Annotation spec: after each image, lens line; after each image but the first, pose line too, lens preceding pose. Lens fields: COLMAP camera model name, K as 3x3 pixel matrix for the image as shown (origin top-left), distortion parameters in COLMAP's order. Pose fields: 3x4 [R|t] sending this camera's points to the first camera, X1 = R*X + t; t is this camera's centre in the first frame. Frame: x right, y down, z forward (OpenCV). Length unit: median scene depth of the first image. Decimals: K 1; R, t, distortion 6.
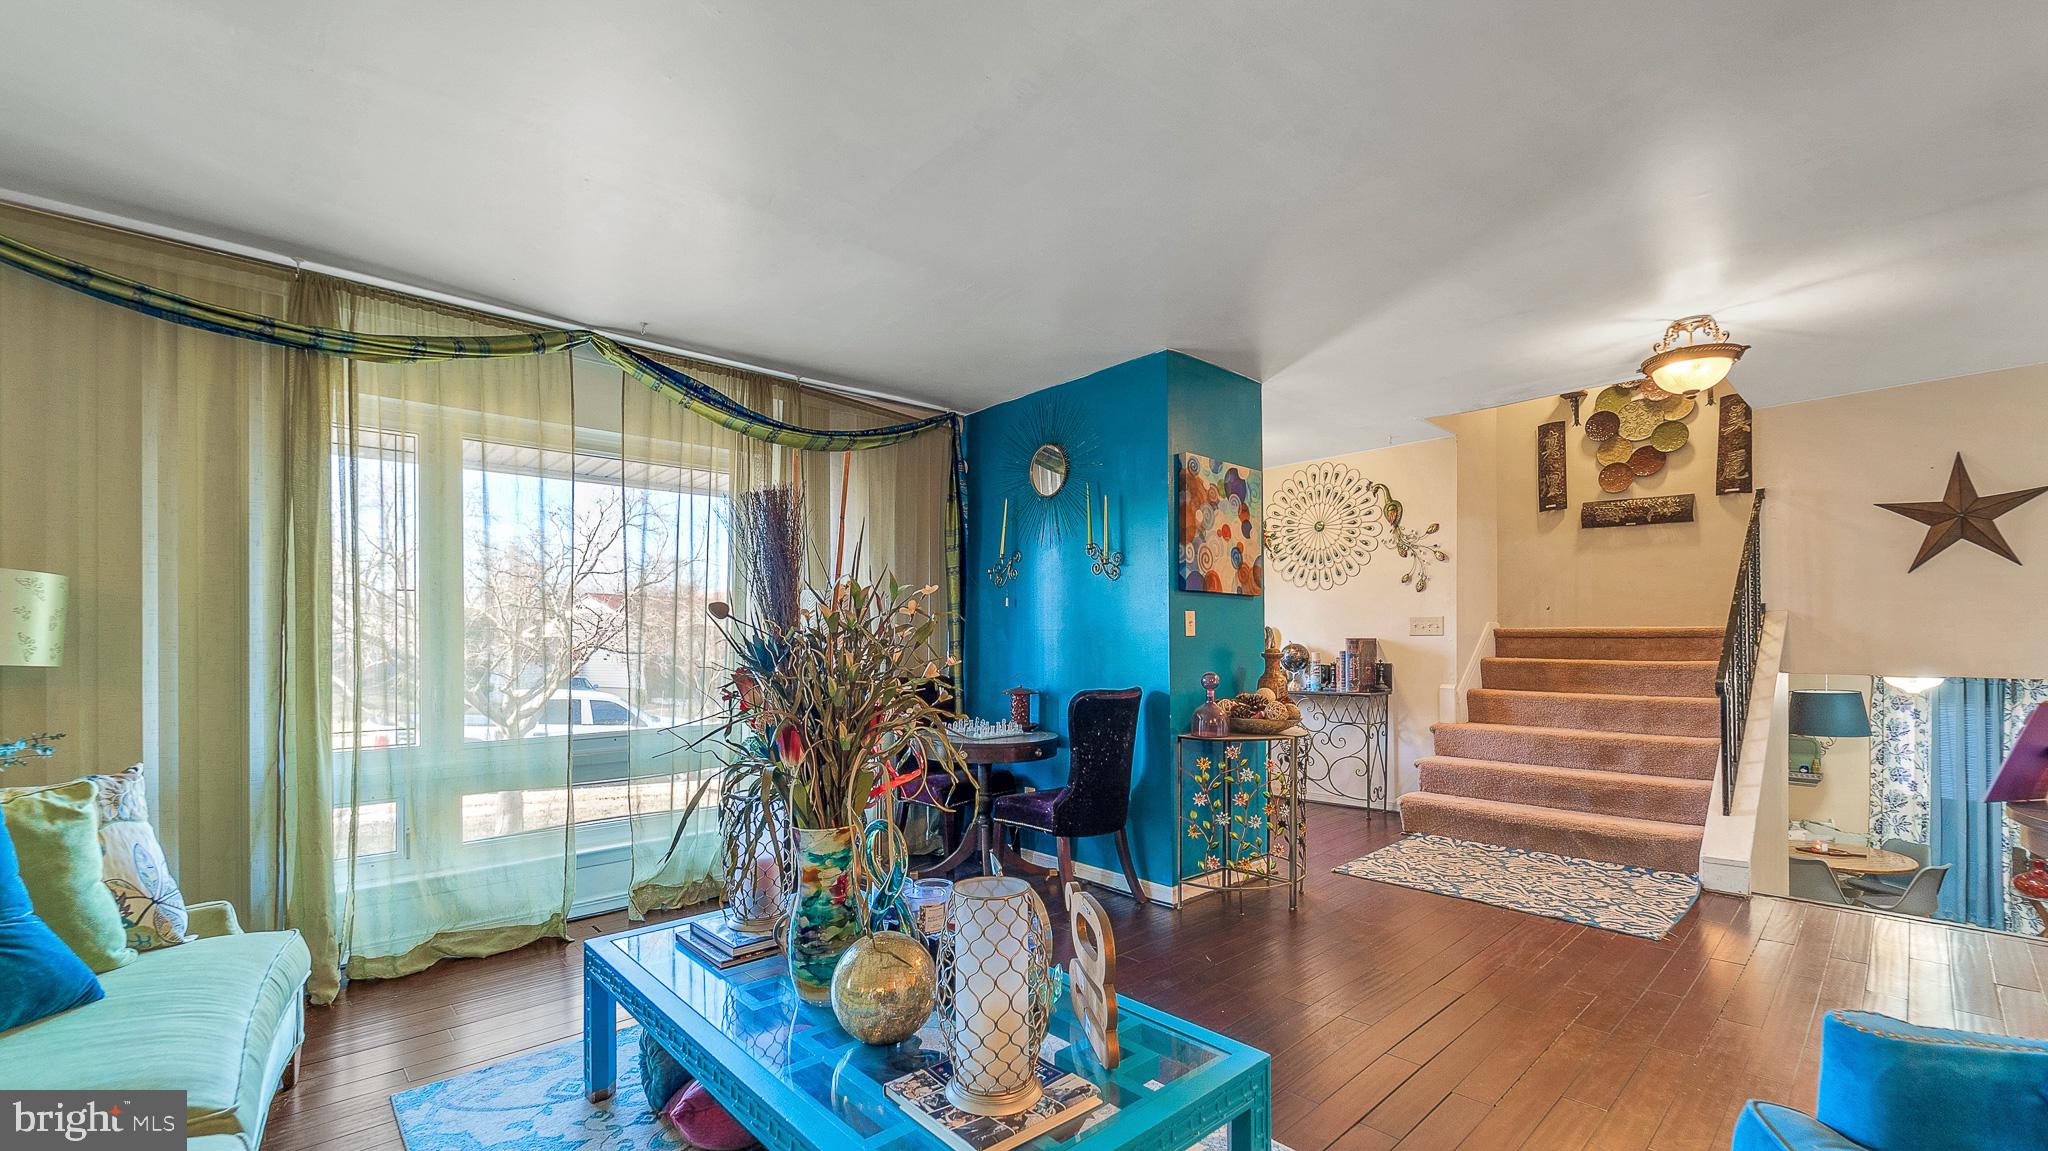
lens RADIAL K [[865.5, 0, 997.3], [0, 865.5, 638.3], [0, 0, 1]] dist [-0.010101, 0.000092]
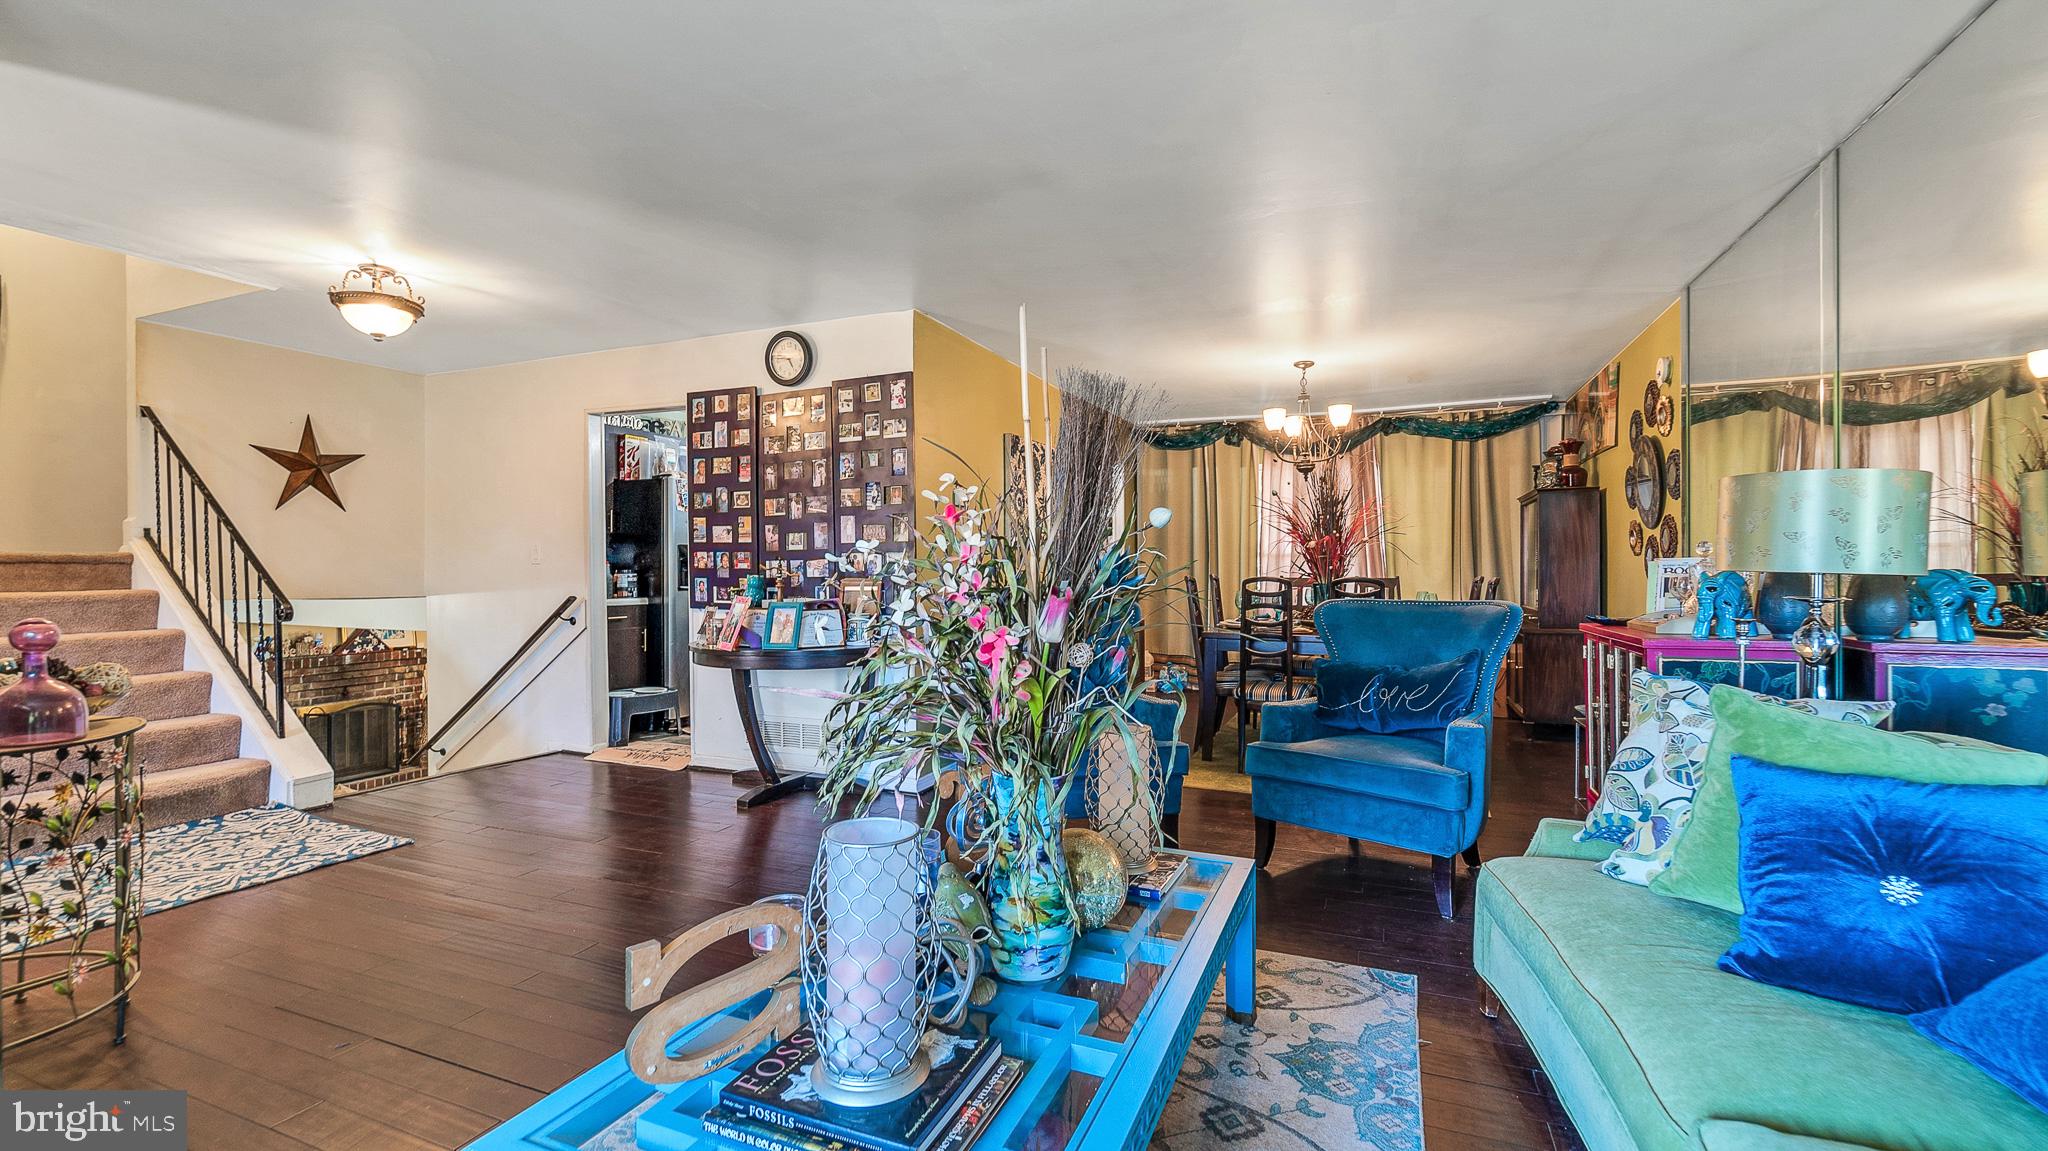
lens RADIAL K [[865.5, 0, 1010.3], [0, 865.5, 572.0], [0, 0, 1]] dist [-0.010101, 0.000092]
pose [[-0.420190, 0.008492, 0.907397, -0.284029], [0.006499, 0.999959, -0.006349, 0.014708], [-0.907413, 0.003229, -0.420227, 0.426797]]
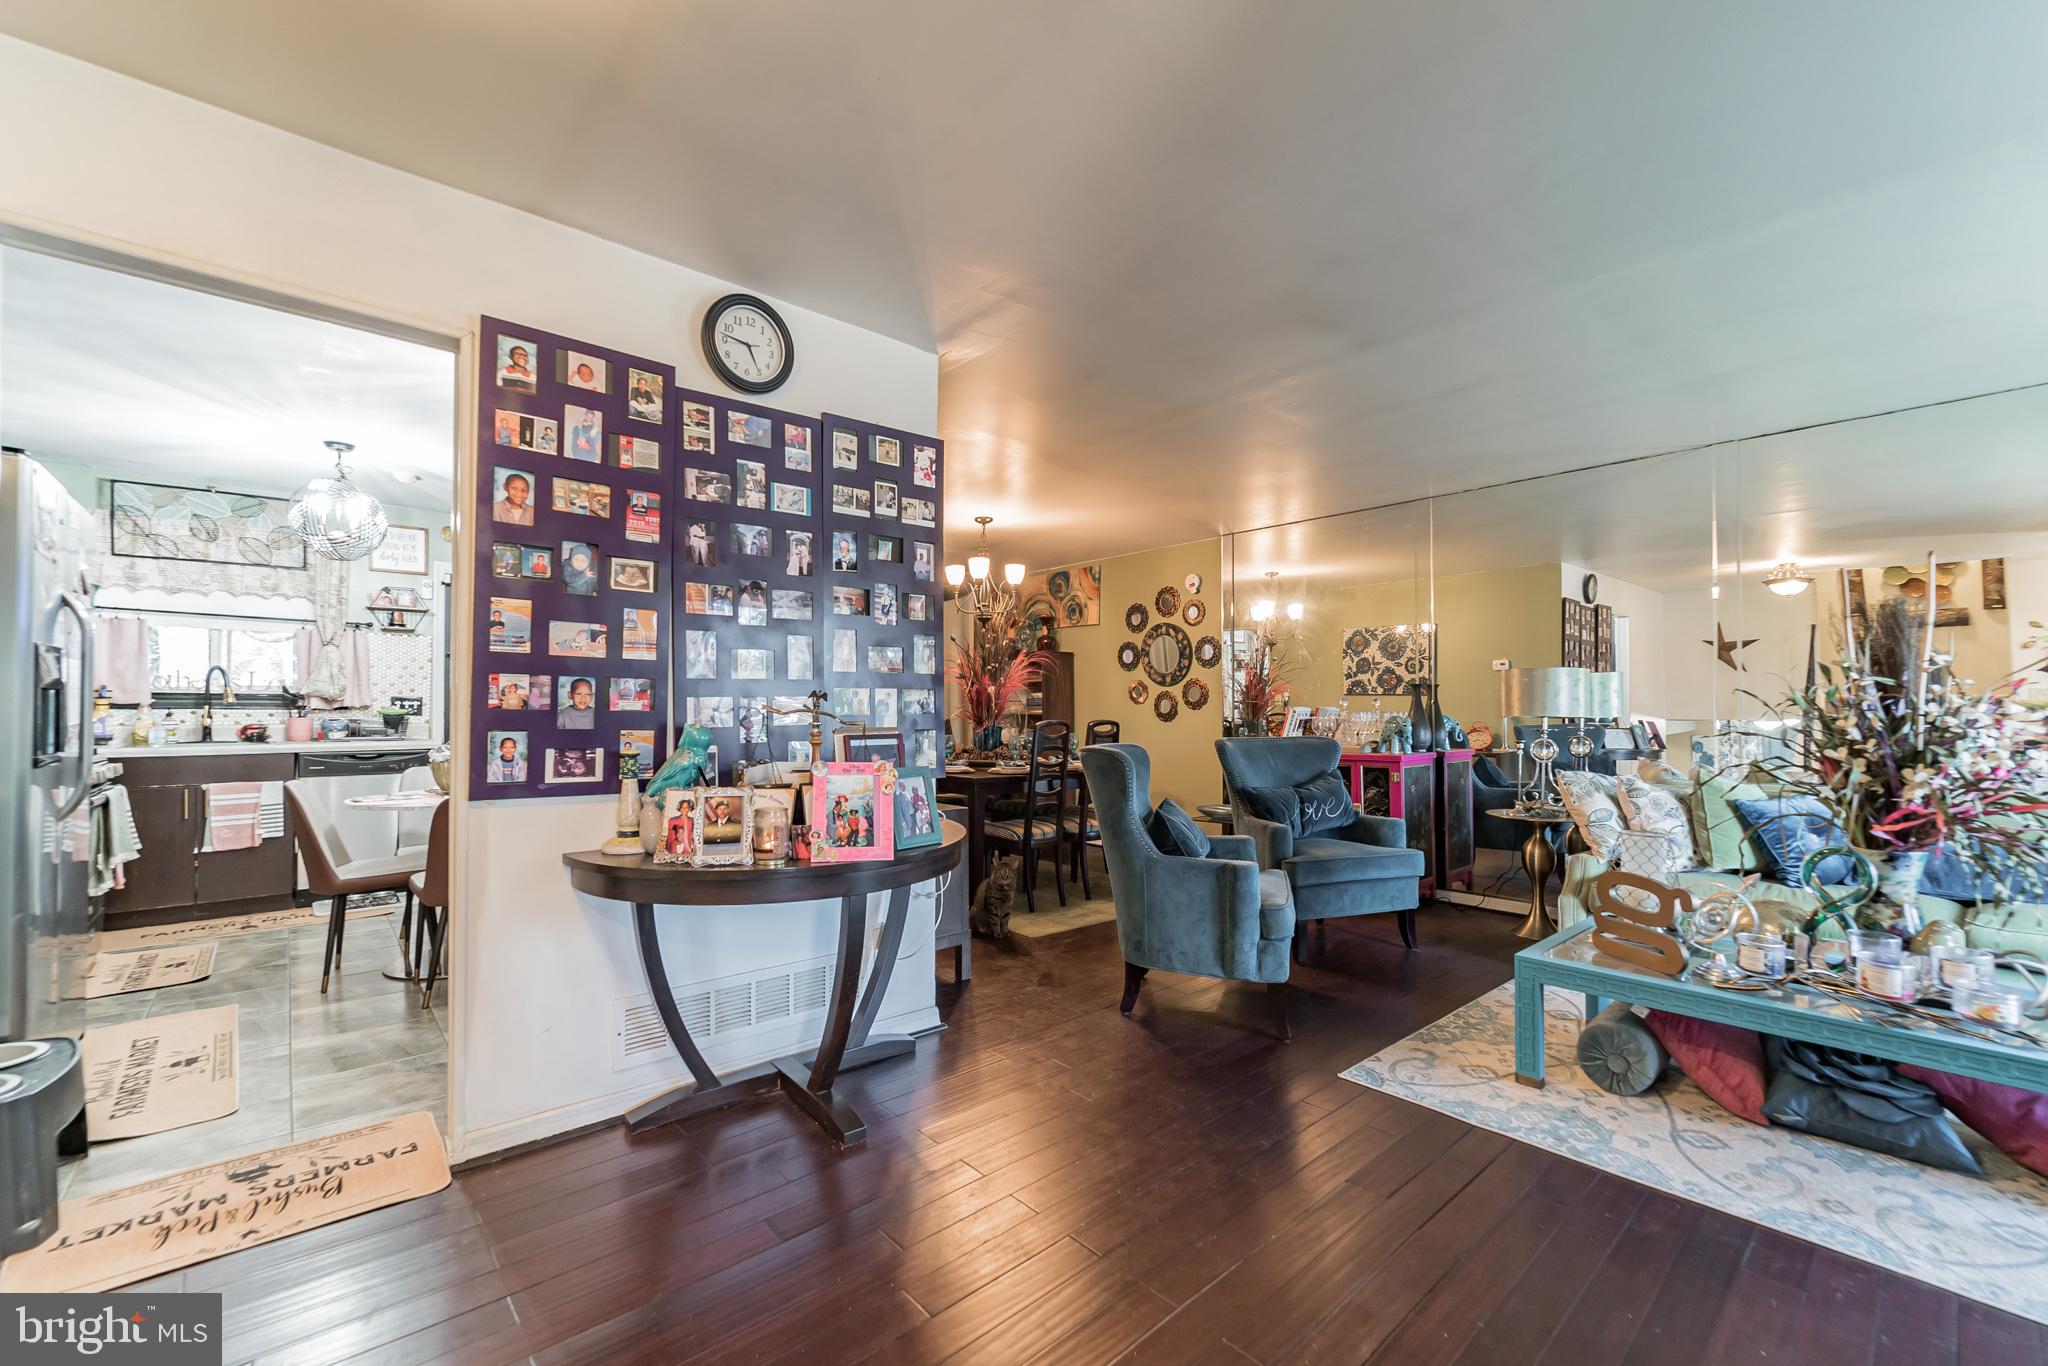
lens RADIAL K [[864.2, 0, 1017.6], [0, 864.2, 690.8], [0, 0, 1]] dist [-0.003753, -0.000212]
pose [[-0.999908, 0.010998, 0.007965, 1.004755], [0.010782, 0.999584, -0.026732, 0.001630], [-0.008256, -0.026643, -0.999611, 1.007714]]
